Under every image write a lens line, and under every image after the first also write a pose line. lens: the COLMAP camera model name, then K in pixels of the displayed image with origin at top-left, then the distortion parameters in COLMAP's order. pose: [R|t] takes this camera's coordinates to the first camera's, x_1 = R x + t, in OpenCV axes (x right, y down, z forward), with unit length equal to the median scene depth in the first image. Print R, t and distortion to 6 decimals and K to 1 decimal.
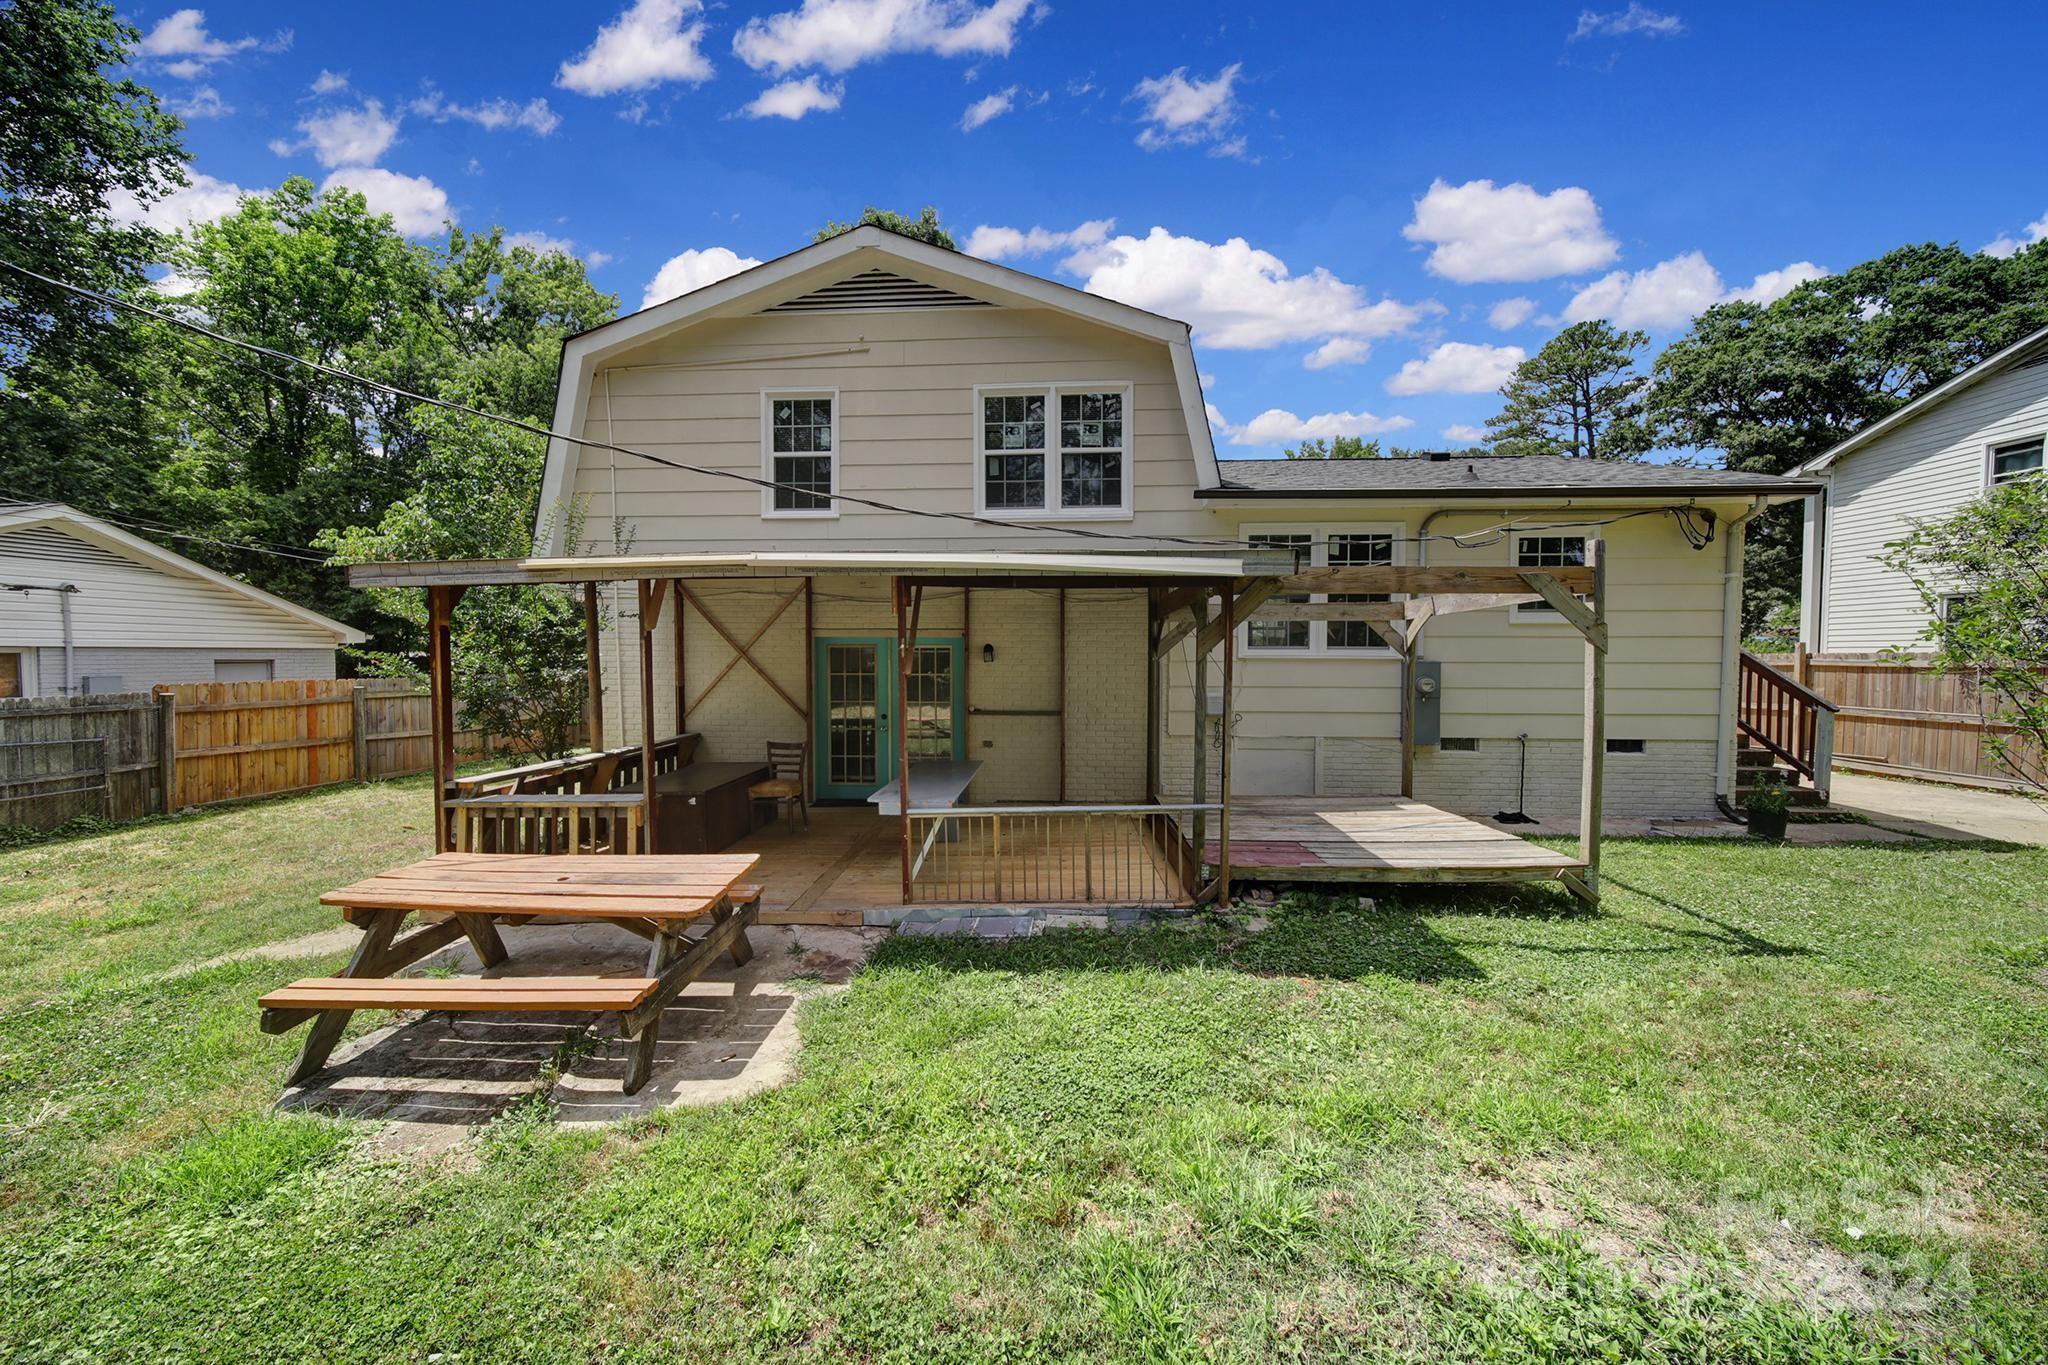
lens RADIAL K [[720.8, 0, 1019.8], [0, 720.8, 676.2], [0, 0, 1]] dist [-0.001624, -0.000725]
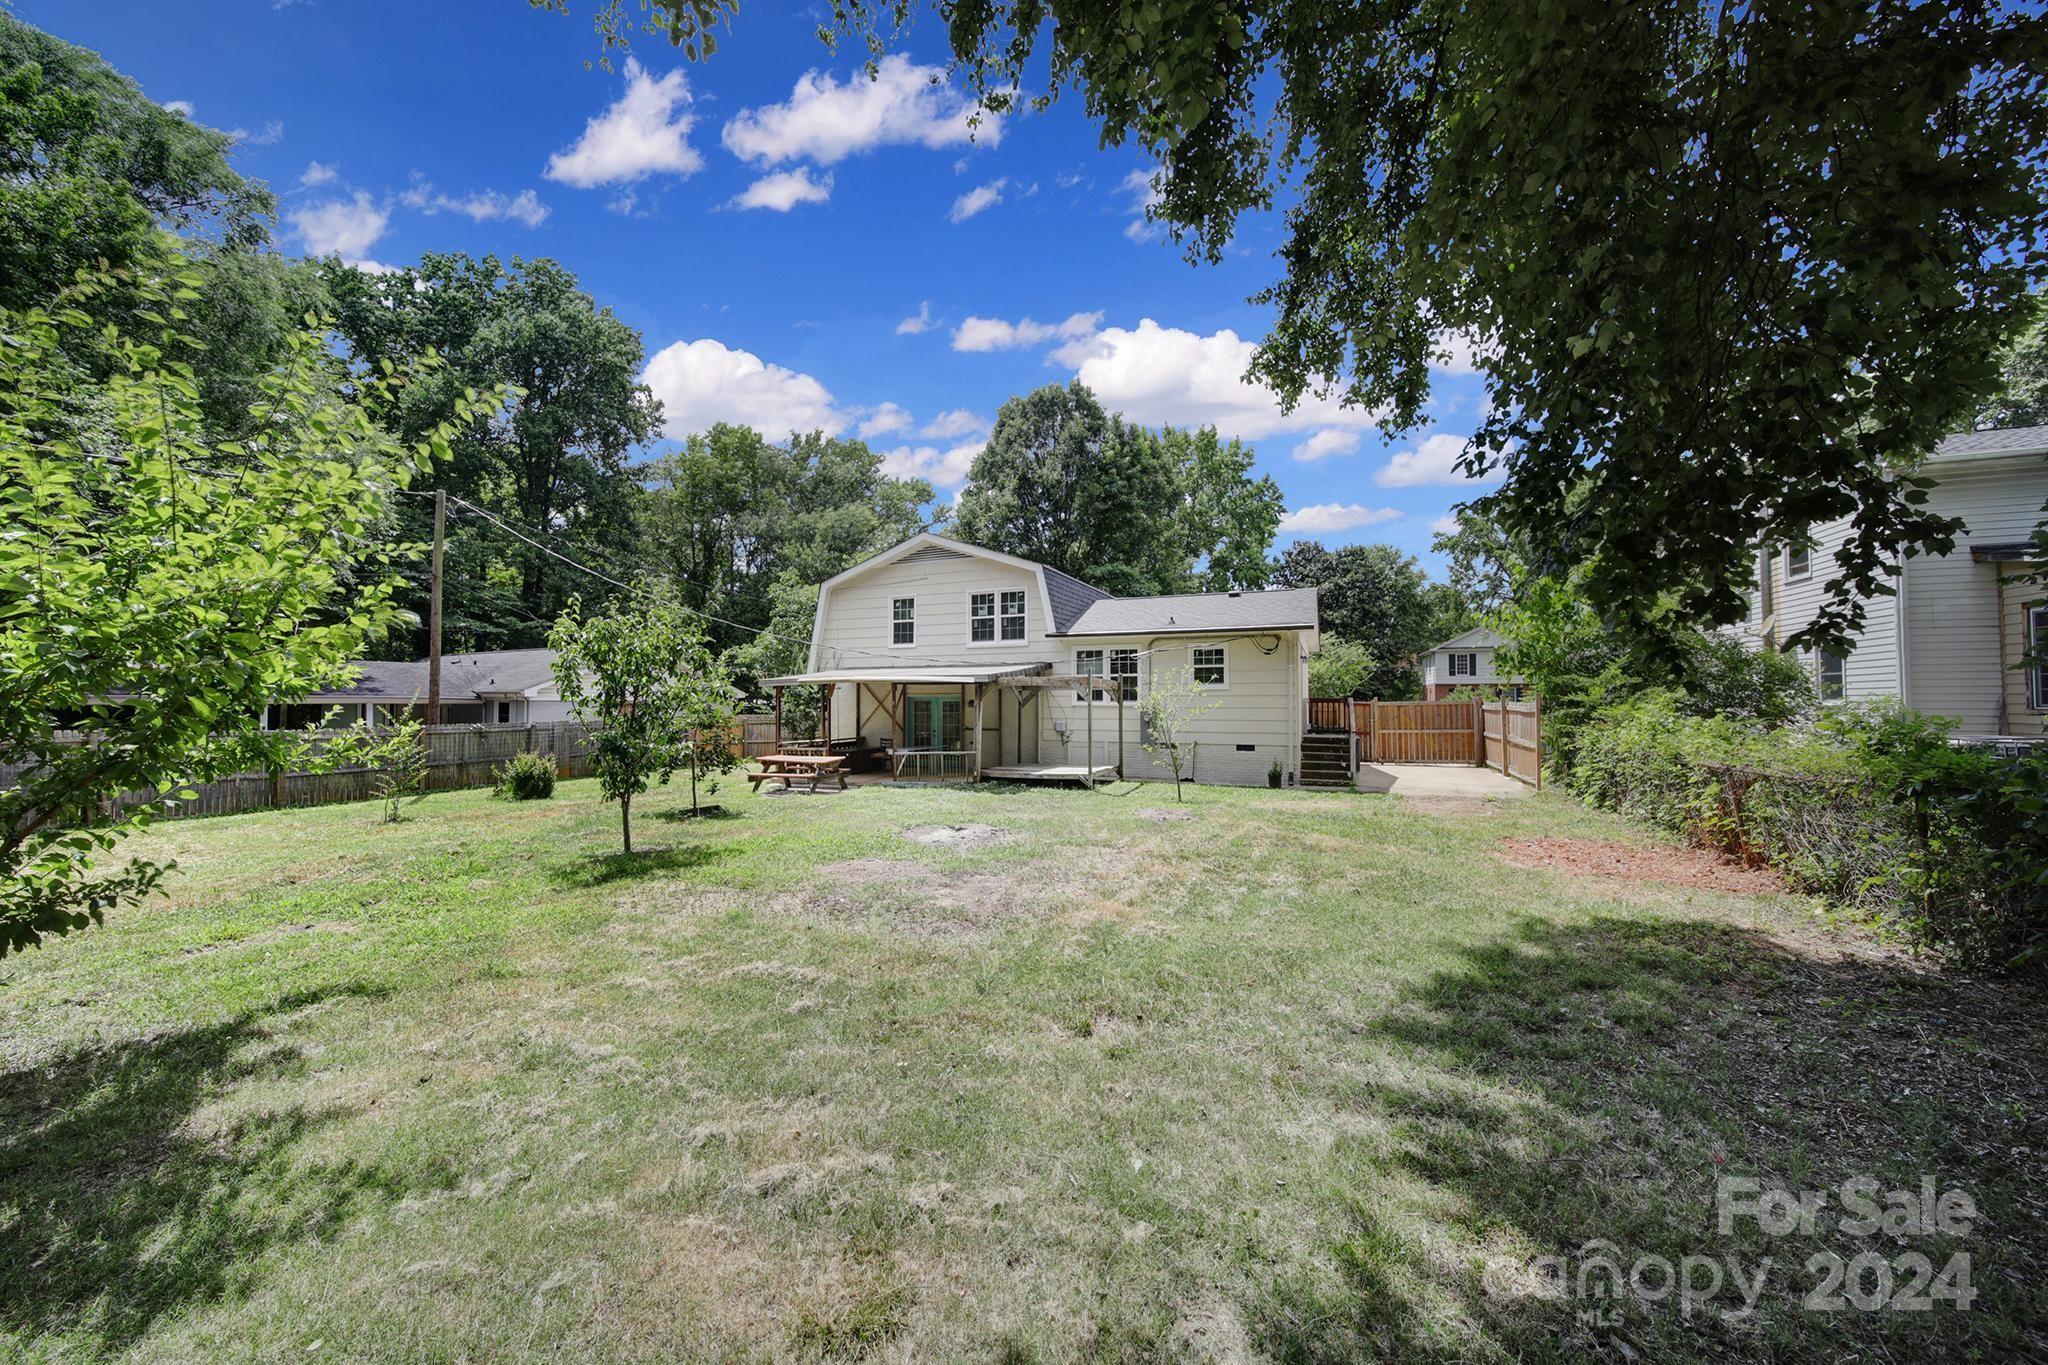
lens RADIAL K [[720.8, 0, 1019.1], [0, 720.8, 678.6], [0, 0, 1]] dist [-0.001624, -0.000725]
pose [[0.939750, -0.012099, -0.341649, 0.879477], [-0.007993, 0.998323, -0.057338, 0.019511], [0.341770, 0.056615, 0.938077, -1.115582]]
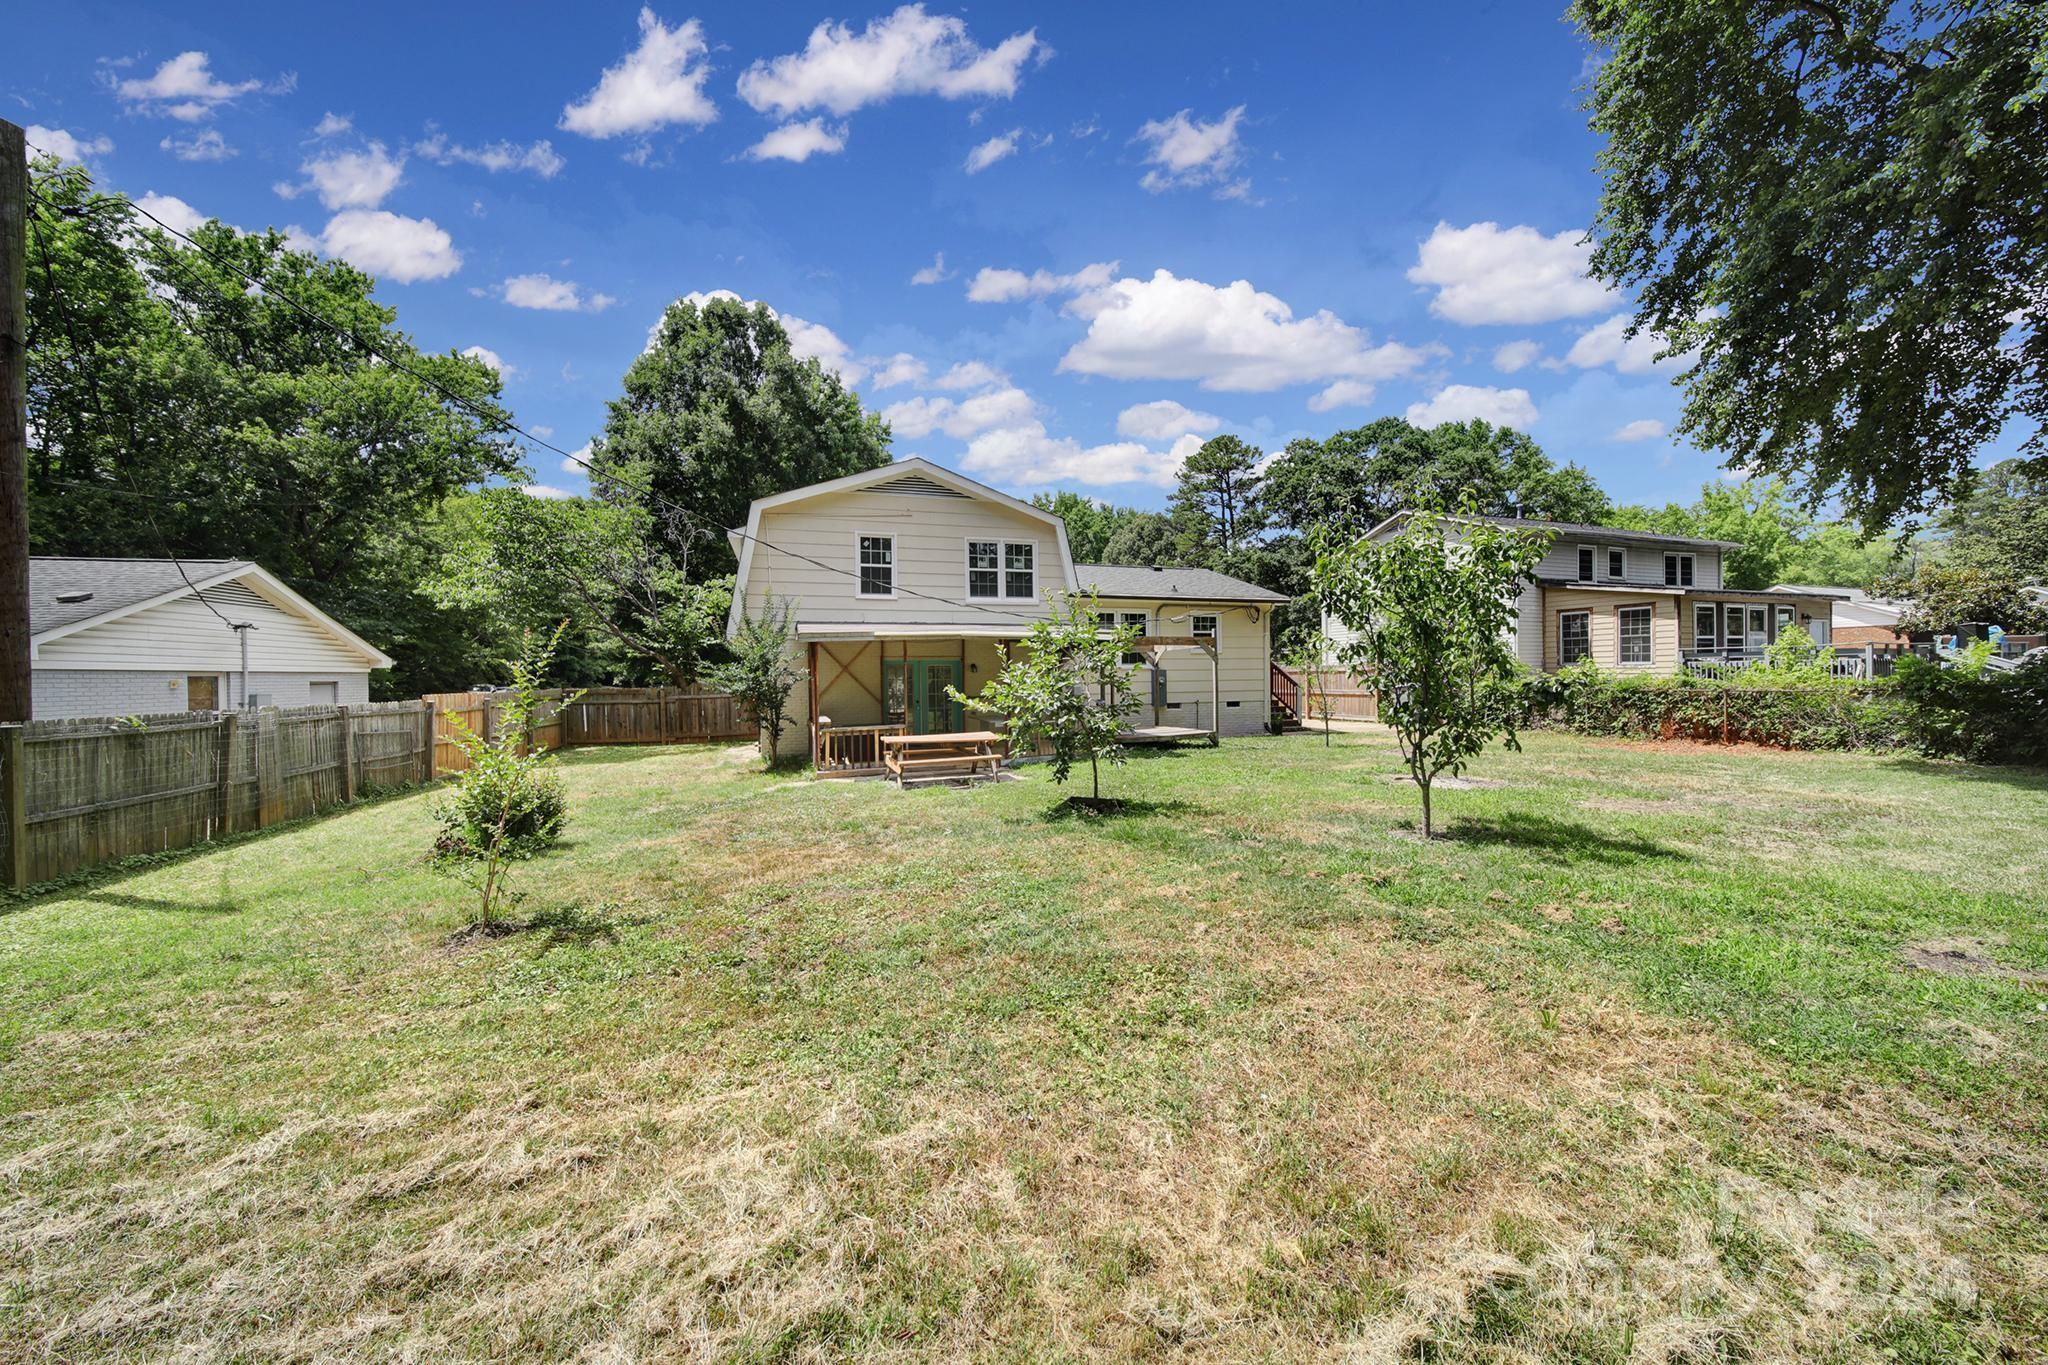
lens RADIAL K [[720.8, 0, 1023.9], [0, 720.8, 674.0], [0, 0, 1]] dist [-0.001624, -0.000725]
pose [[0.930091, -0.012427, 0.367118, -0.642066], [0.024120, 0.999337, -0.027281, 0.042645], [-0.366535, 0.034229, 0.929774, -0.915483]]
